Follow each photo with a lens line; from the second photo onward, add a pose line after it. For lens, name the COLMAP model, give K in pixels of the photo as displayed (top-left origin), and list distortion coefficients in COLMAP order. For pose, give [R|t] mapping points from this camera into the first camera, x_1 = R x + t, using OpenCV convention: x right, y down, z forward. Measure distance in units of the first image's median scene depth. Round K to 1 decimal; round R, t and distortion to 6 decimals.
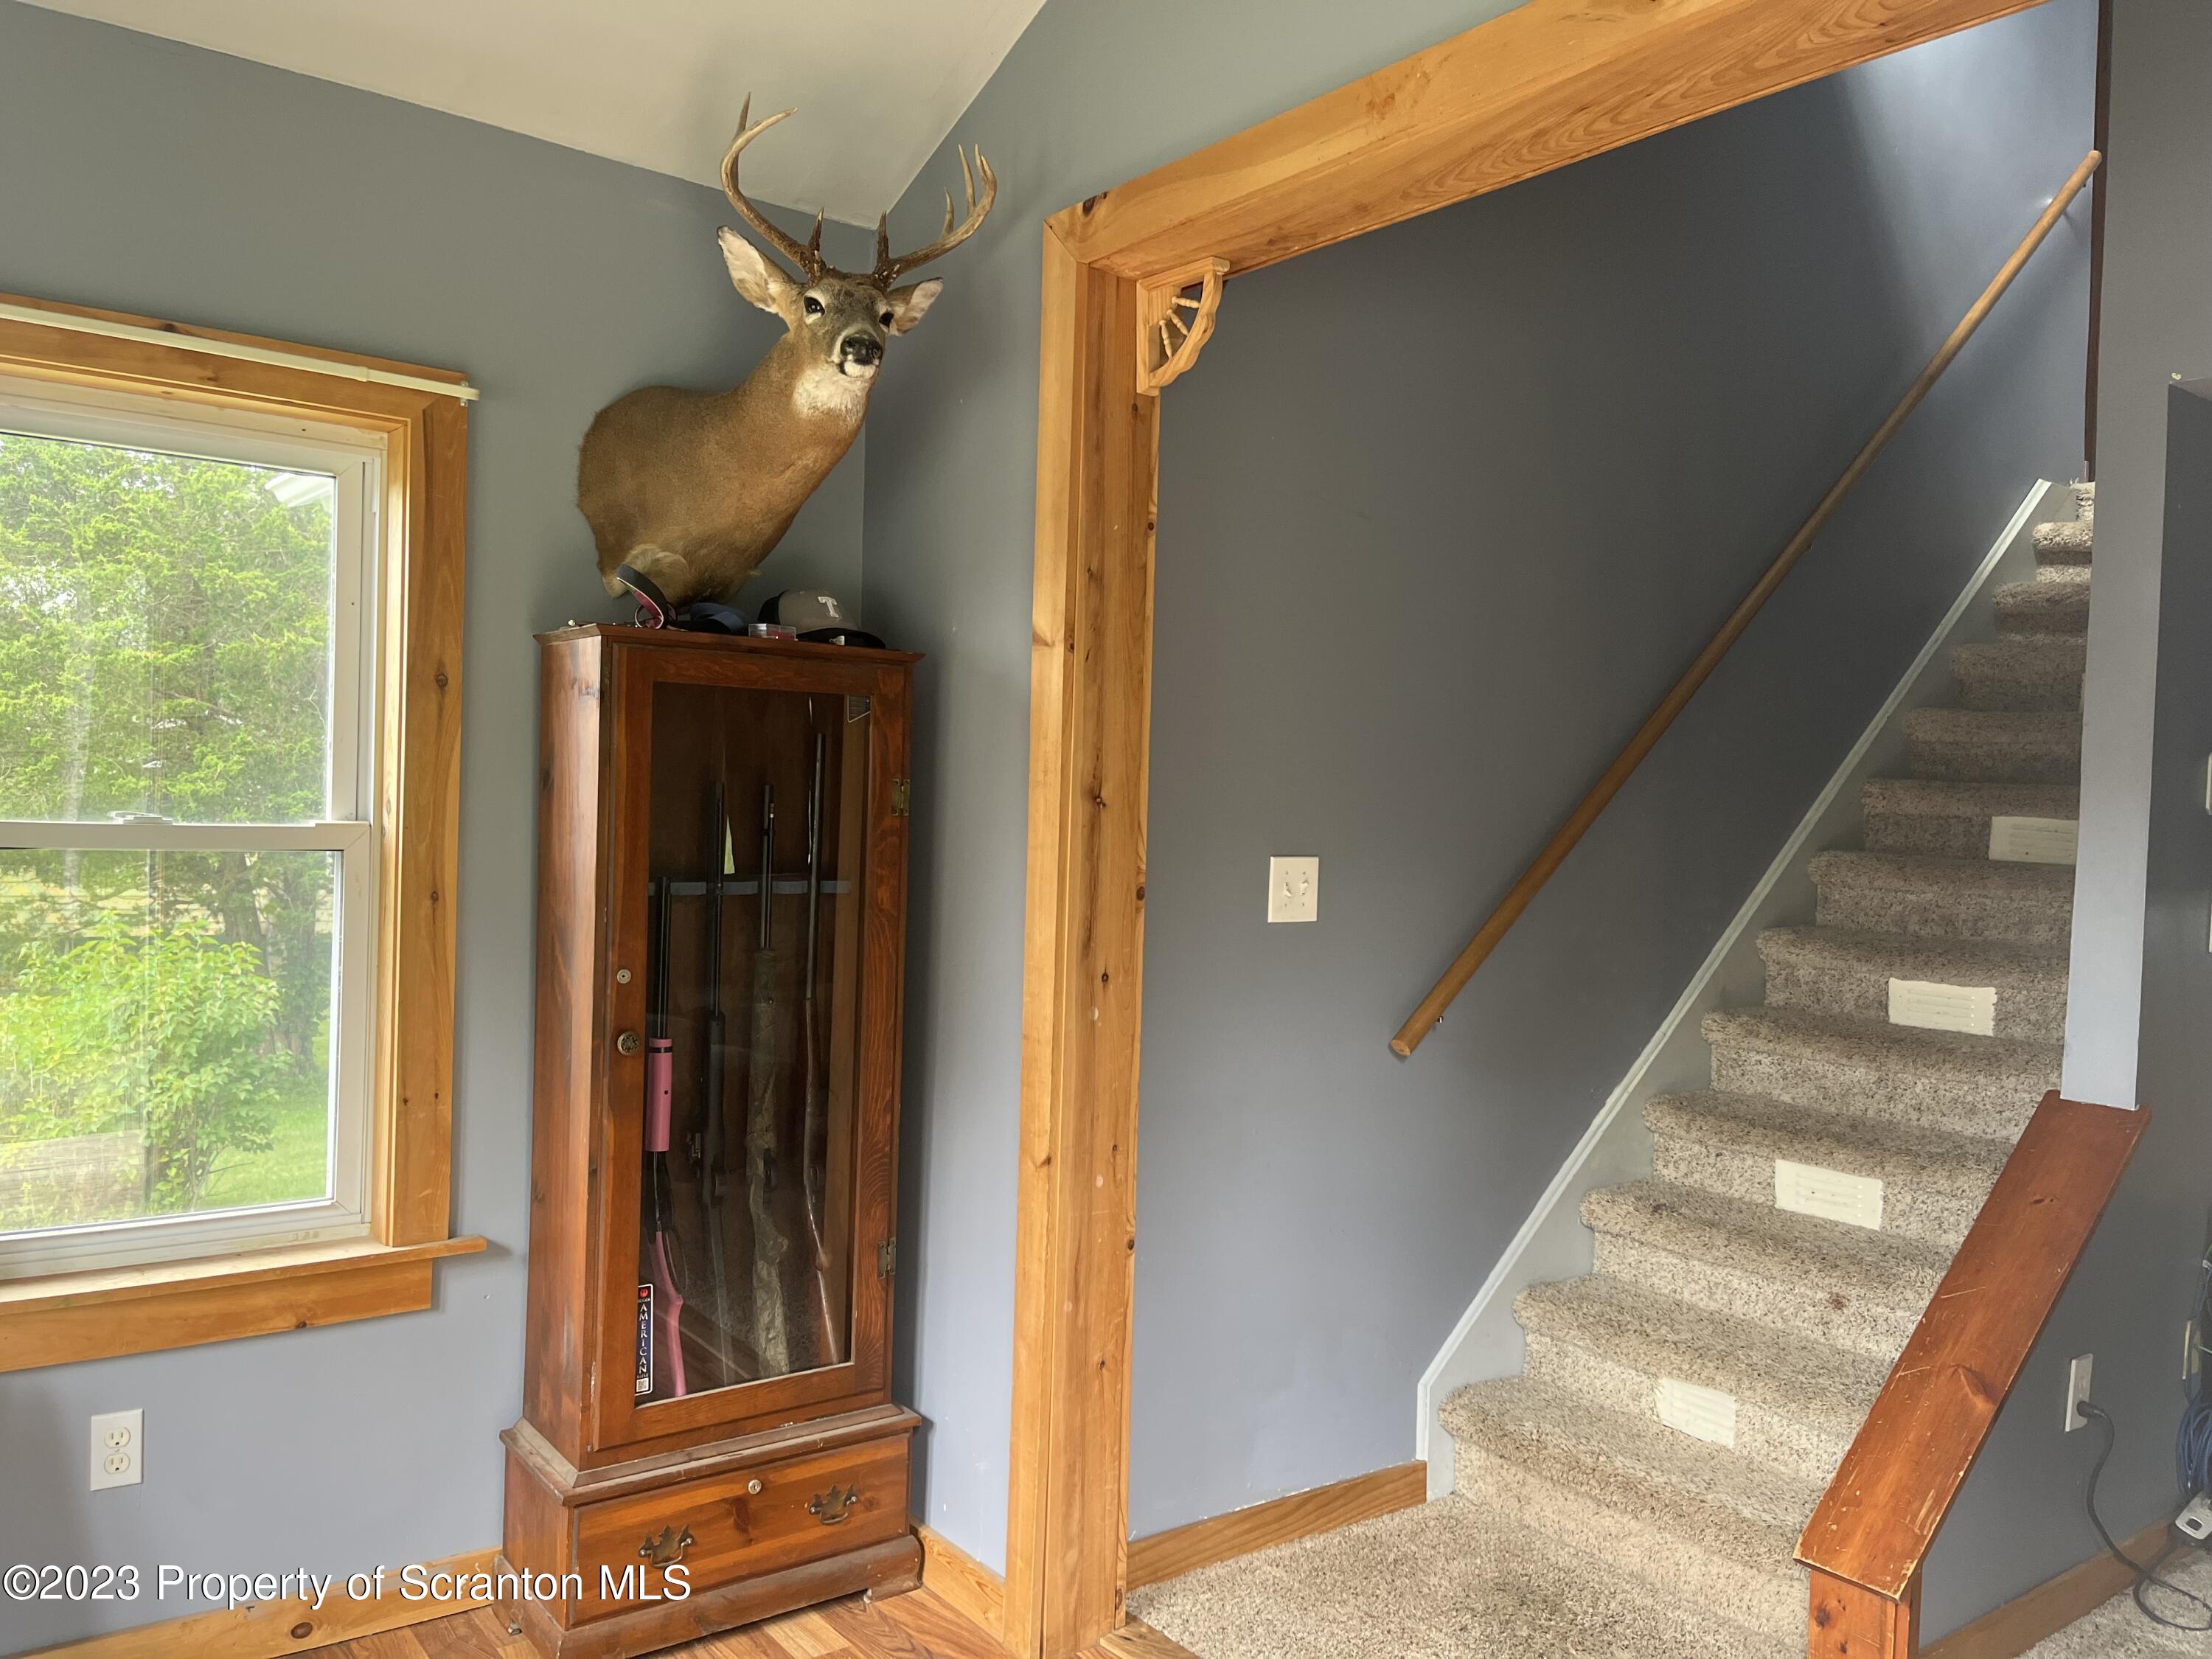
lens RADIAL K [[1663.2, 0, 1106.0], [0, 1663.2, 829.5], [0, 0, 1]] dist [0.030193, -0.000036]
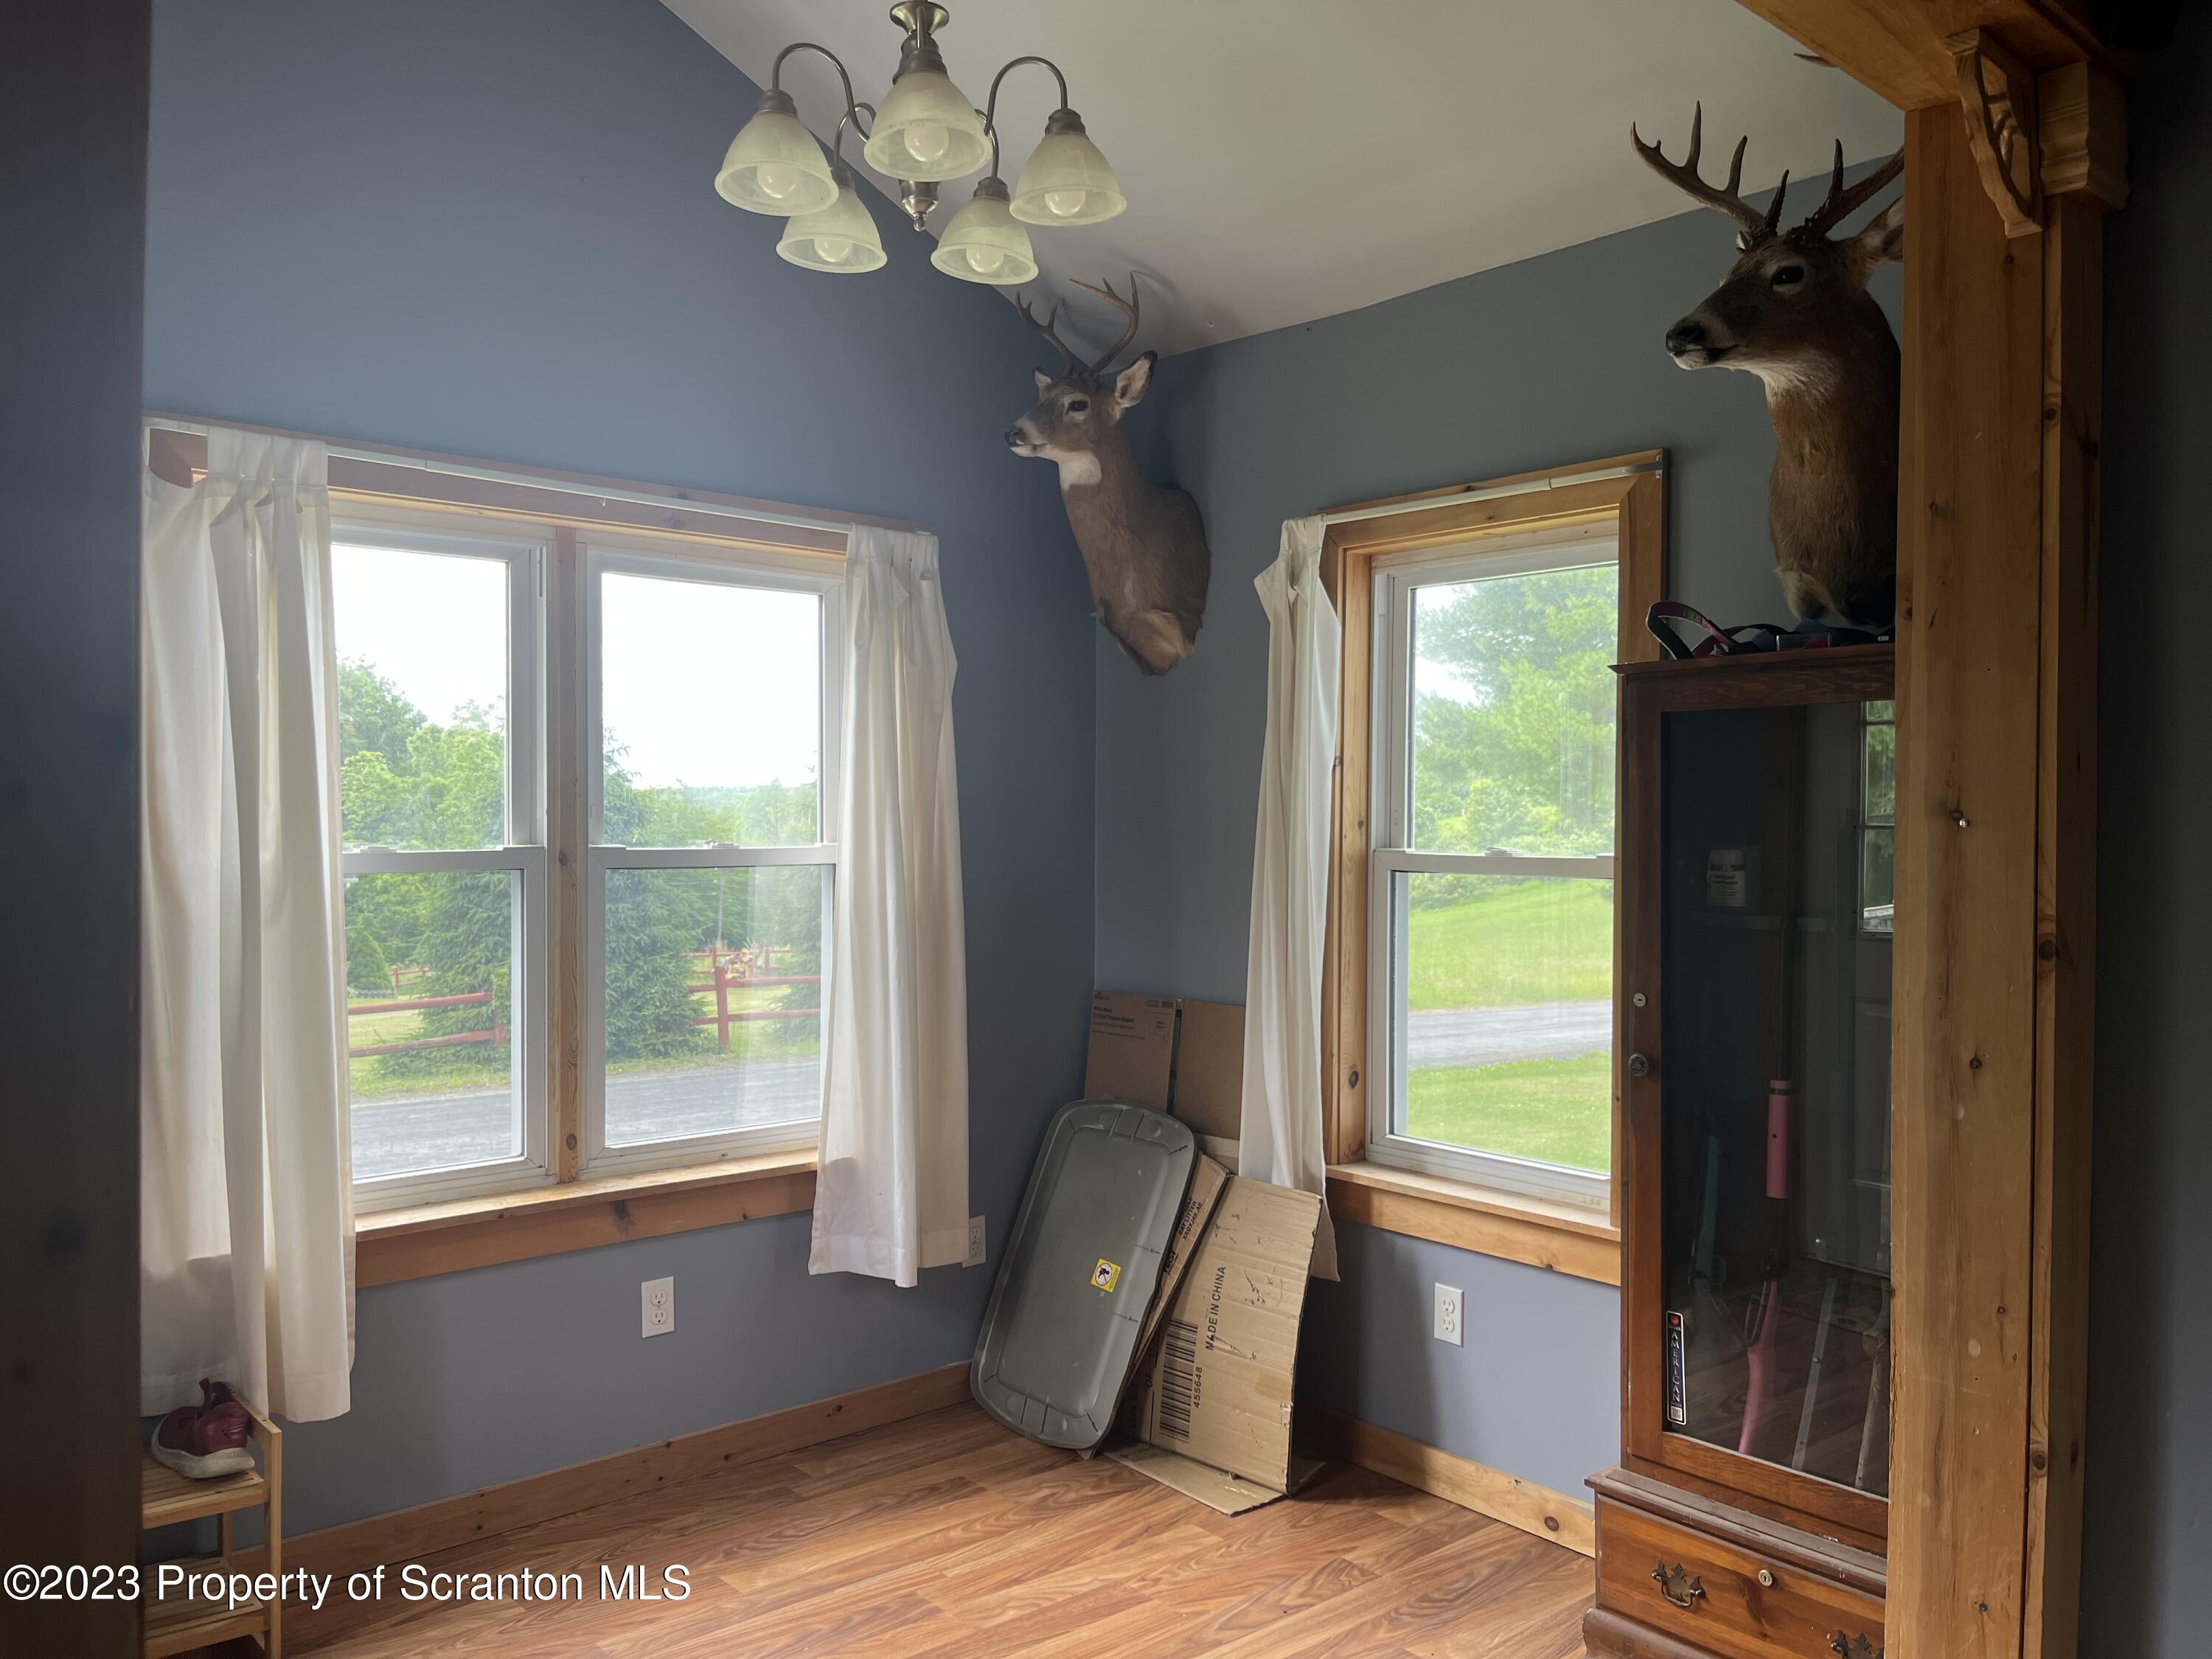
lens RADIAL K [[1663.2, 0, 1106.0], [0, 1663.2, 829.5], [0, 0, 1]] dist [0.030193, -0.000036]
pose [[0.063505, -0.022643, -0.997725, 0.698674], [-0.008529, 0.999694, -0.023230, 0.008125], [0.997945, 0.009984, 0.063292, 0.579370]]
